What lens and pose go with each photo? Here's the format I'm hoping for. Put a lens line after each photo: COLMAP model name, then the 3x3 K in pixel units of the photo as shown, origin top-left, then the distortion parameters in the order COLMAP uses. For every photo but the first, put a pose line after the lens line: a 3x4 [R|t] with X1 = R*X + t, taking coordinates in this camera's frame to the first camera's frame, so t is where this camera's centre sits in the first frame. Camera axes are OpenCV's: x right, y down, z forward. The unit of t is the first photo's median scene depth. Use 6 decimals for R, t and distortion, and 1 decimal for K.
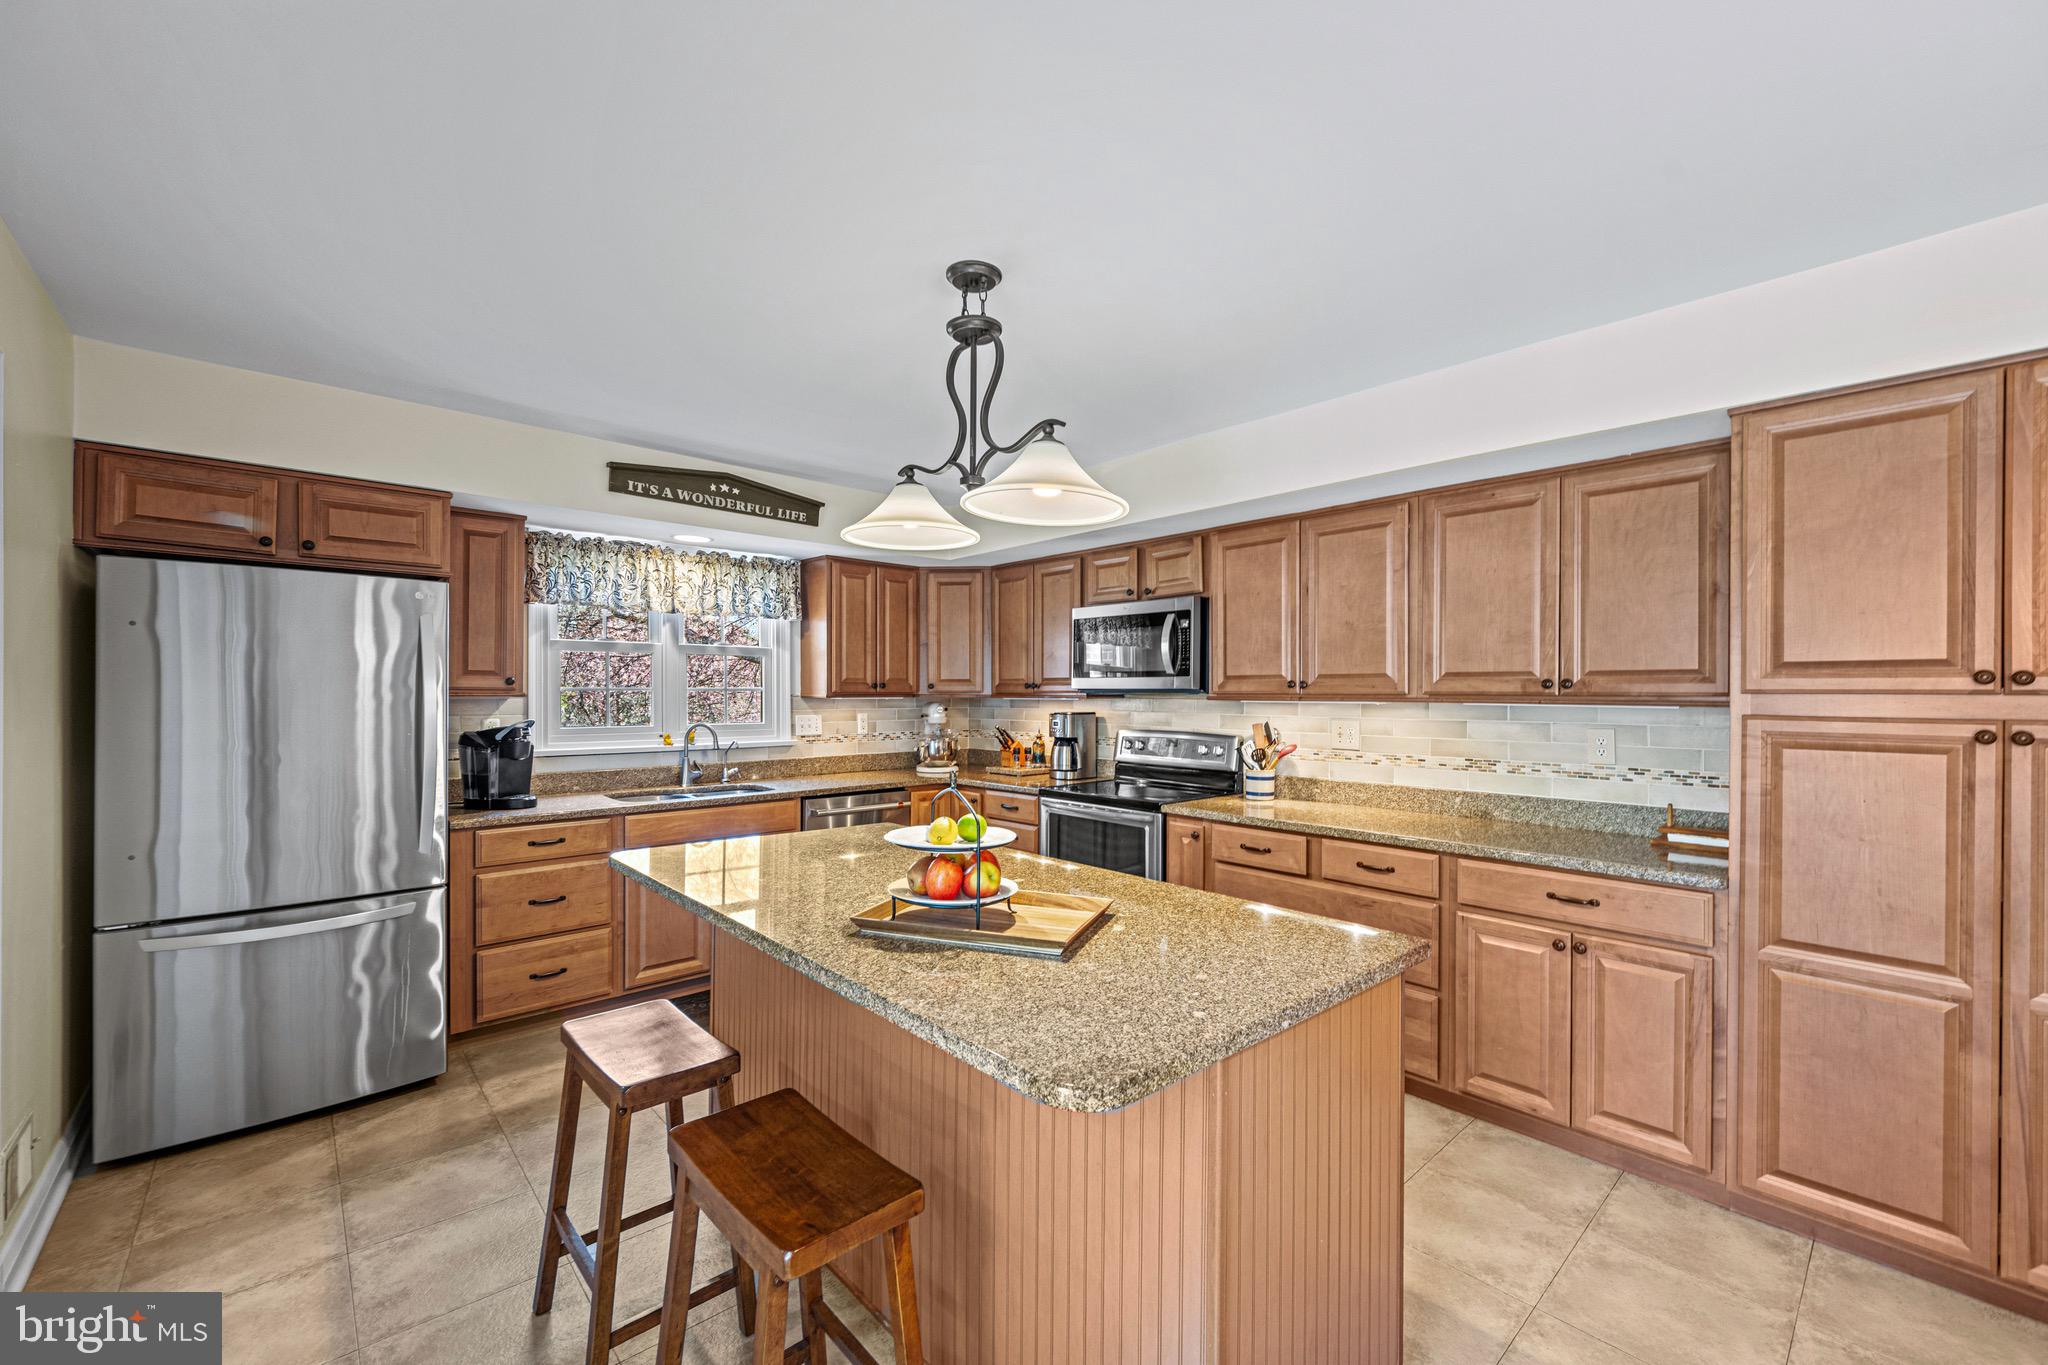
lens RADIAL K [[815.8, 0, 1020.3], [0, 815.8, 692.6], [0, 0, 1]] dist [0.000262, 0.000713]
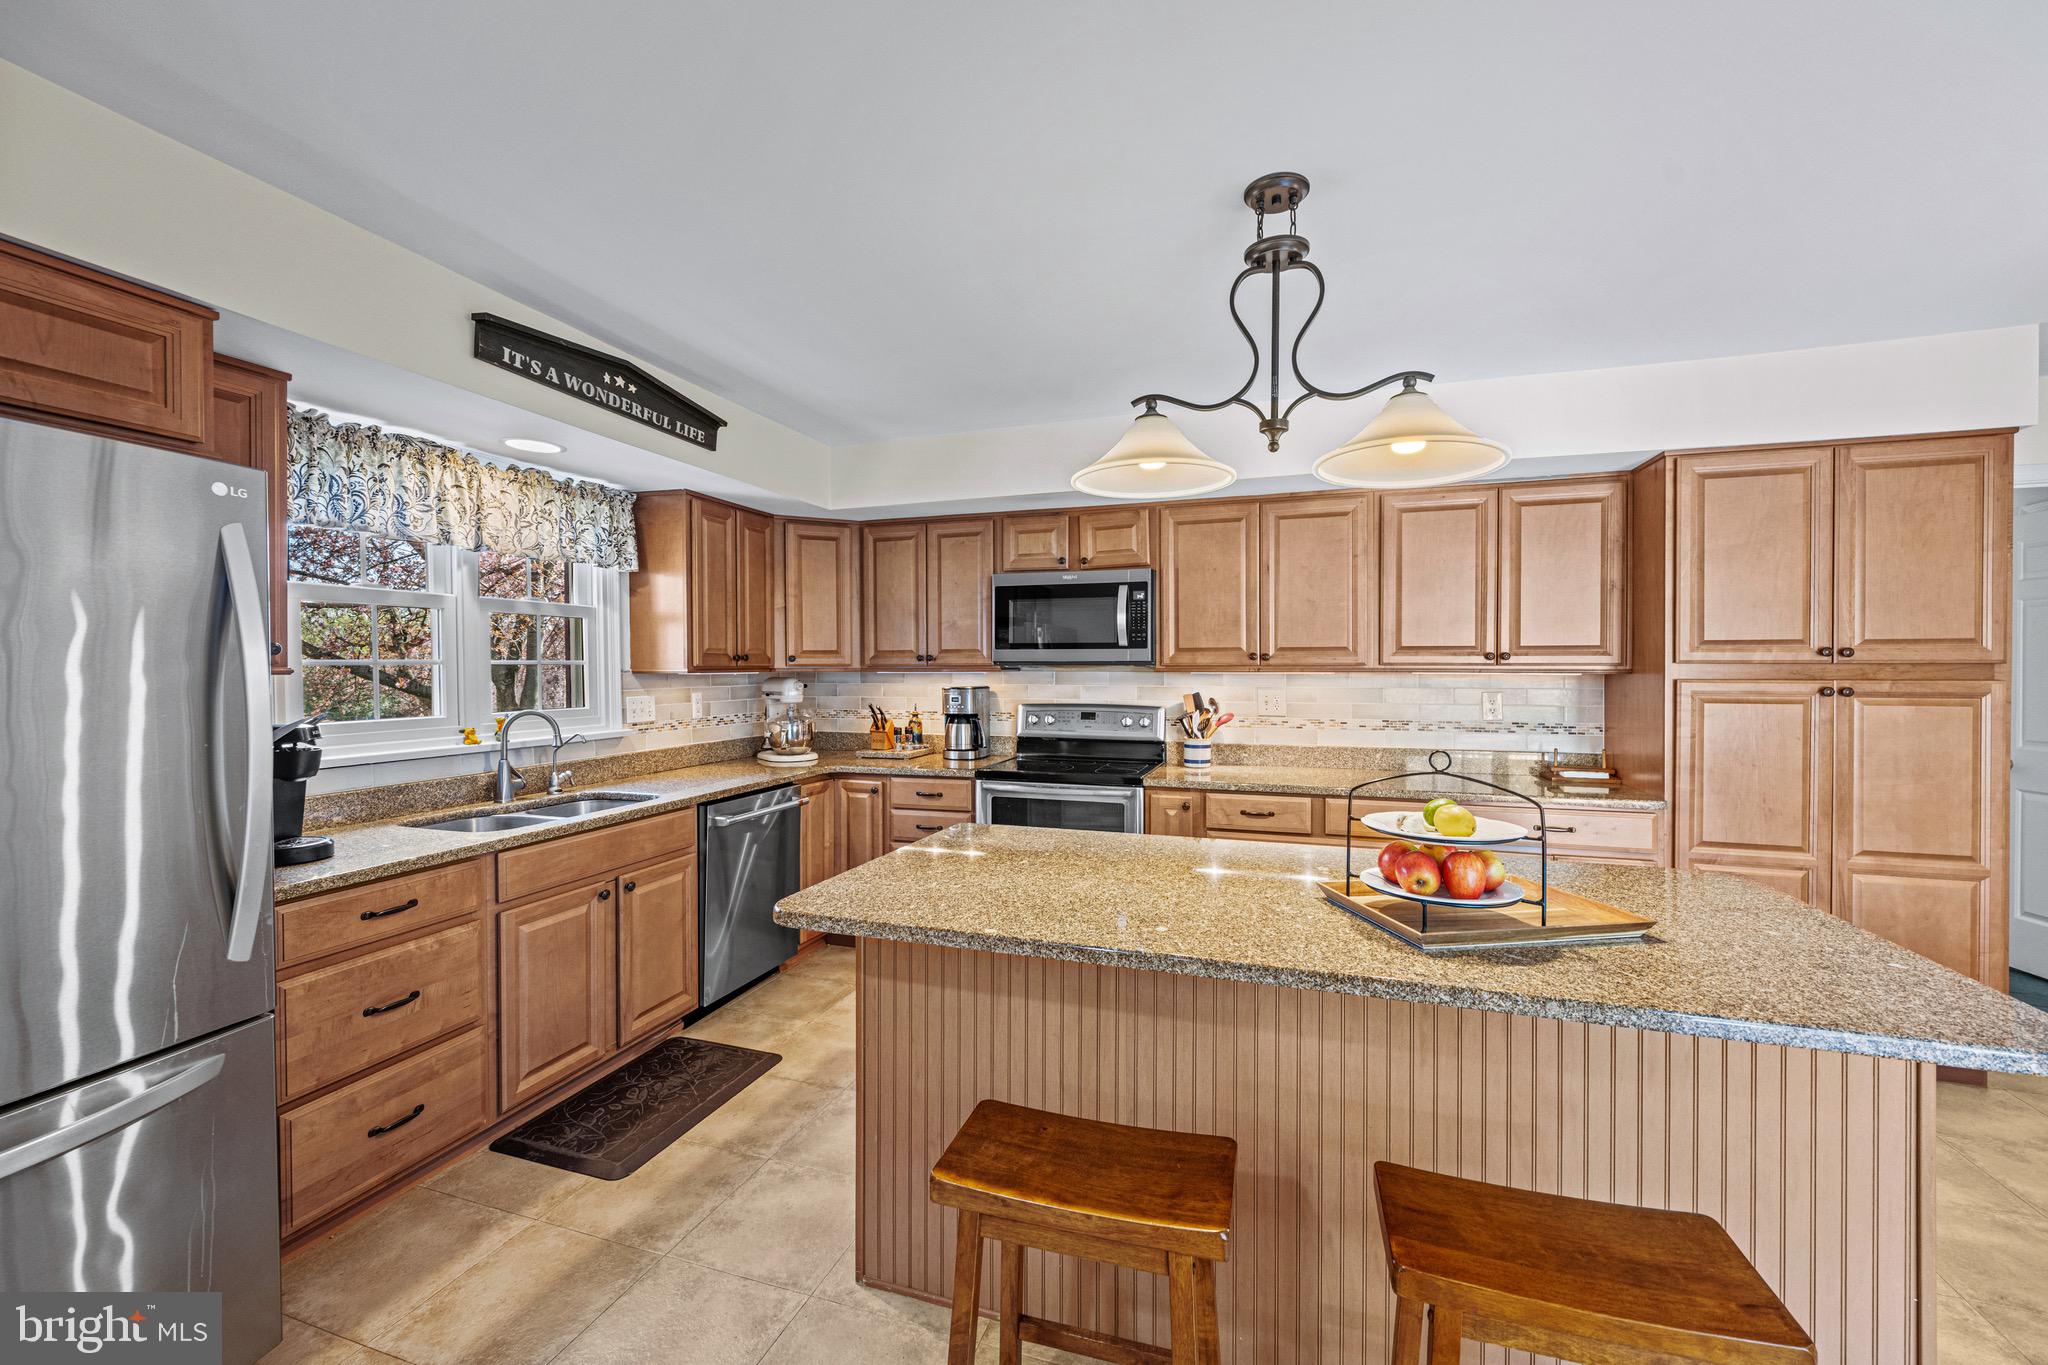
lens RADIAL K [[812.1, 0, 1024.3], [0, 812.1, 674.1], [0, 0, 1]] dist [0.000076, 0.000352]
pose [[0.872033, -0.009003, 0.489365, -0.446892], [0.004111, 0.999930, 0.011072, -0.000054], [-0.489430, -0.007644, 0.872009, 0.222742]]
